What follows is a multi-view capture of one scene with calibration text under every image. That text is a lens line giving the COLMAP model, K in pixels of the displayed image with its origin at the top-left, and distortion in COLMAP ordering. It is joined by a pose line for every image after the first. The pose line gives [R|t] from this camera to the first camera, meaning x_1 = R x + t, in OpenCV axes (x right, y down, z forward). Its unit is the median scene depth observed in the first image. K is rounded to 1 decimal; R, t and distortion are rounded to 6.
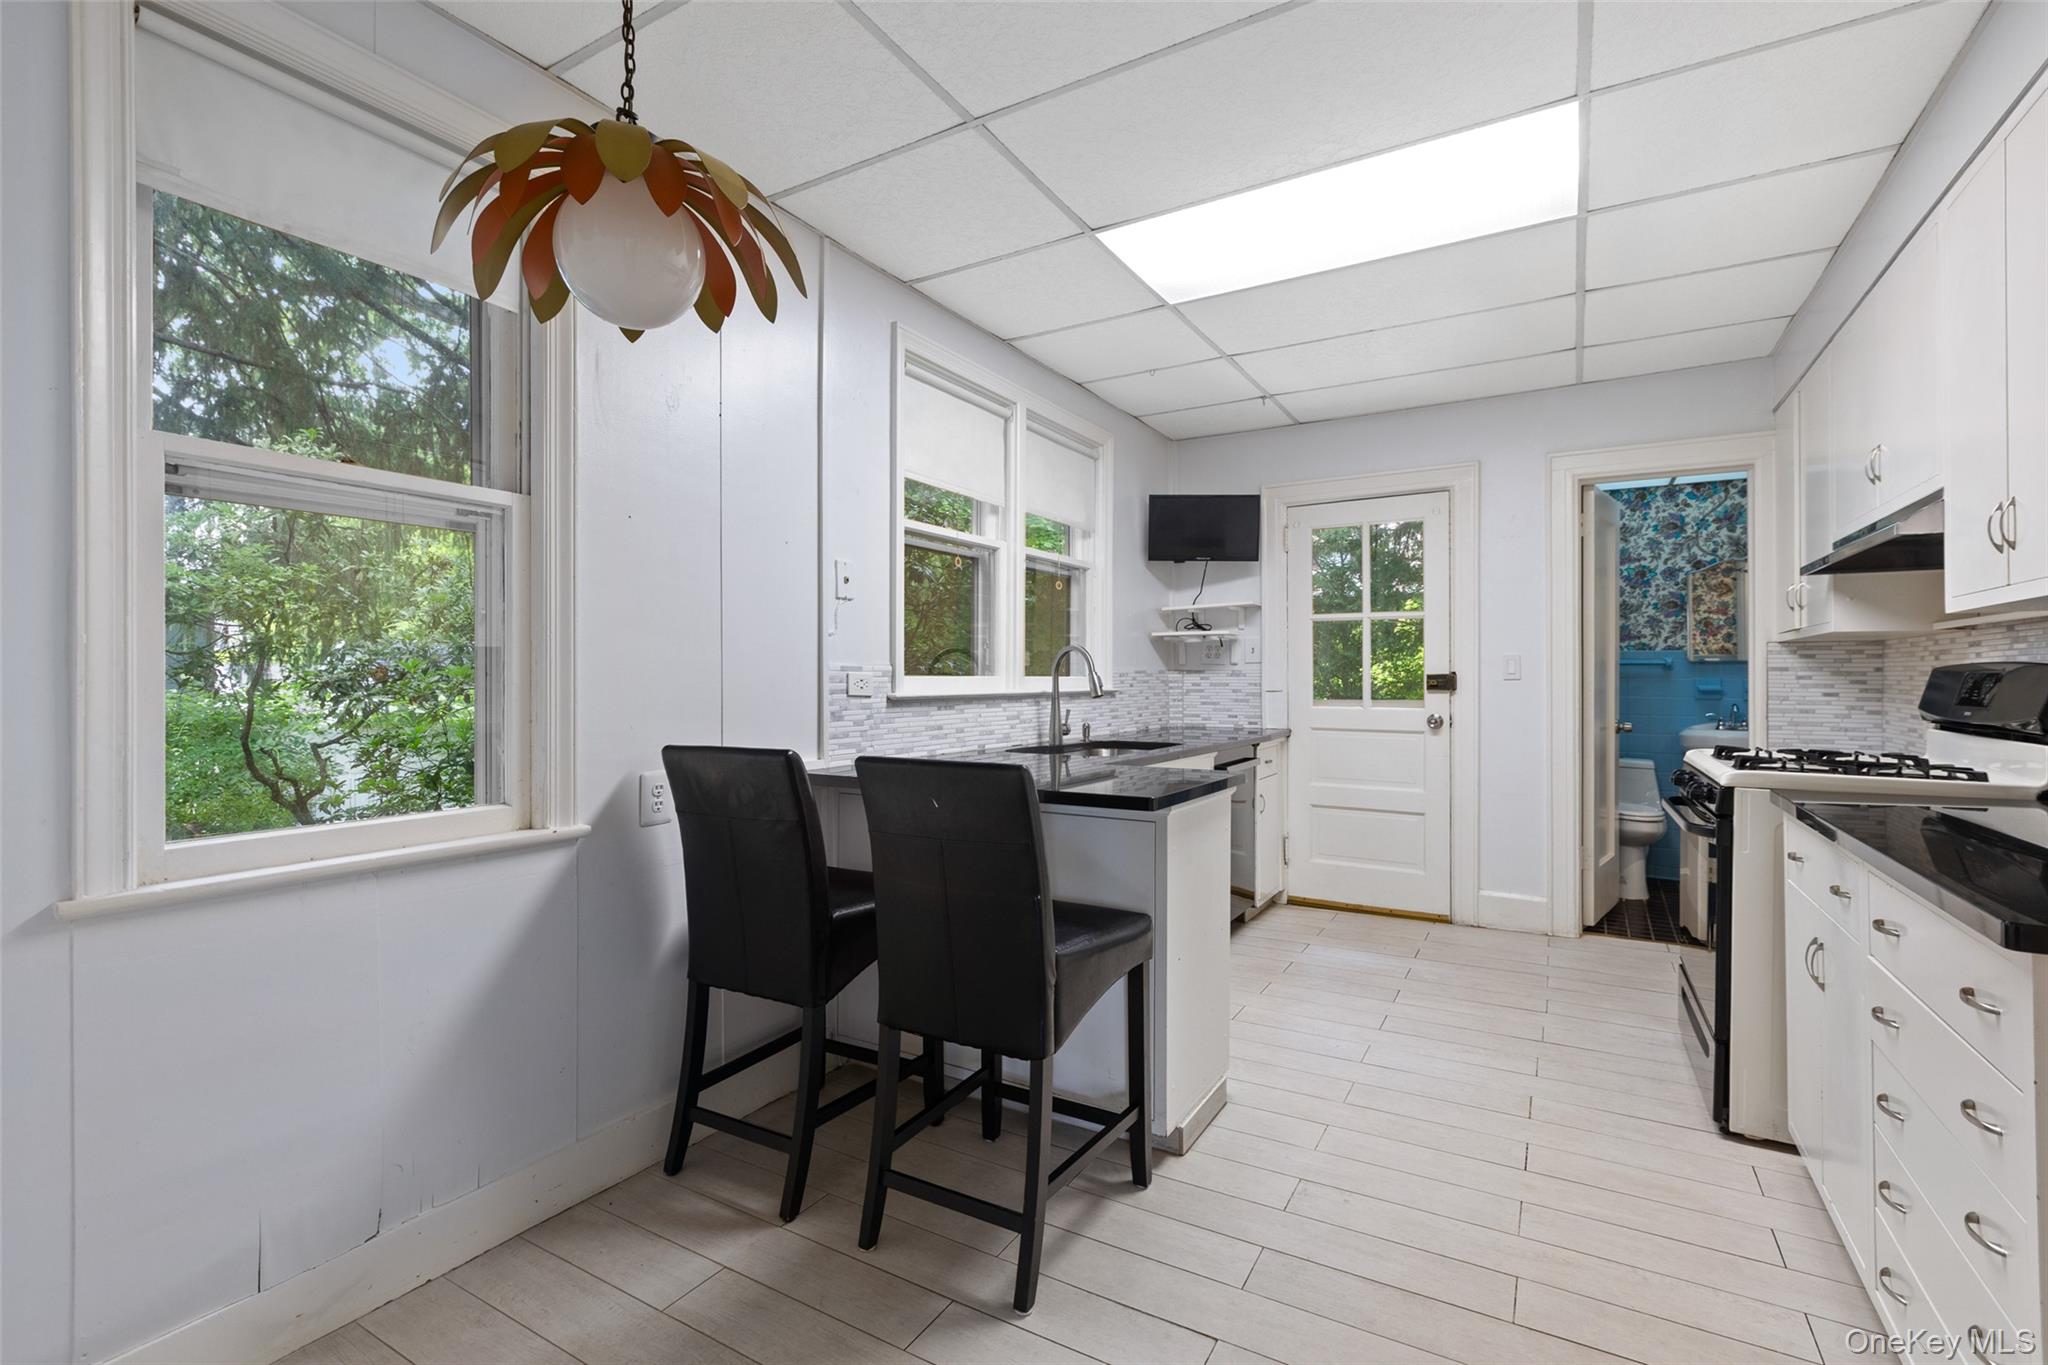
lens RADIAL K [[930.5, 0, 1023.8], [0, 930.5, 674.9], [0, 0, 1]] dist [0.005968, 0.000241]
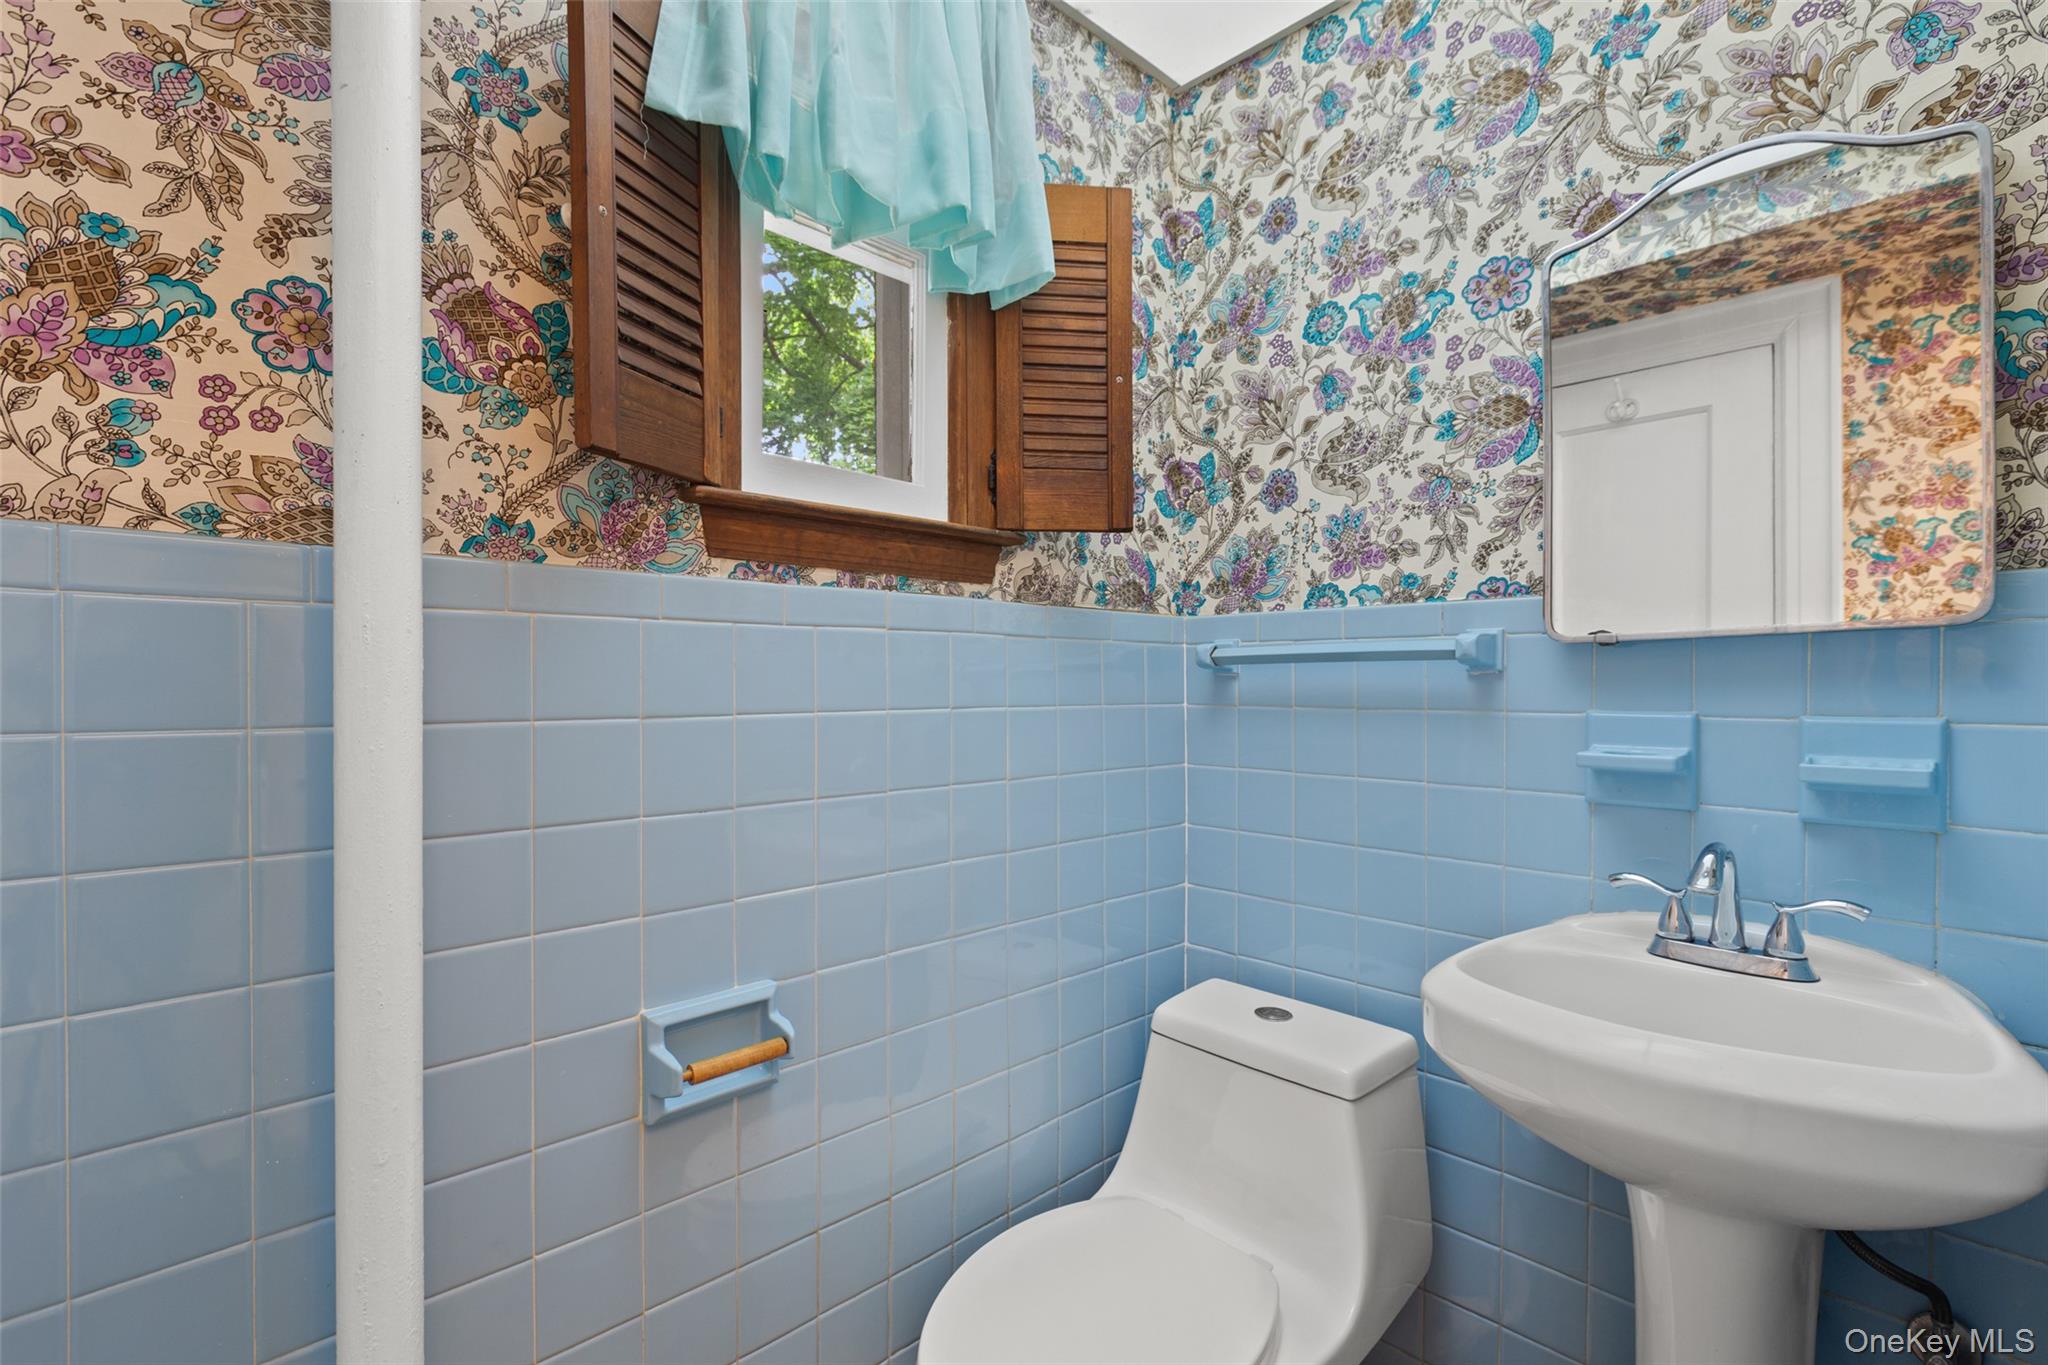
lens RADIAL K [[930.5, 0, 1026.7], [0, 930.5, 688.3], [0, 0, 1]] dist [0.005968, 0.000241]
pose [[0.964785, 0.000461, -0.263039, 0.635278], [0.001292, 0.999978, 0.006489, -0.004376], [0.263036, -0.006600, 0.964764, 0.727933]]
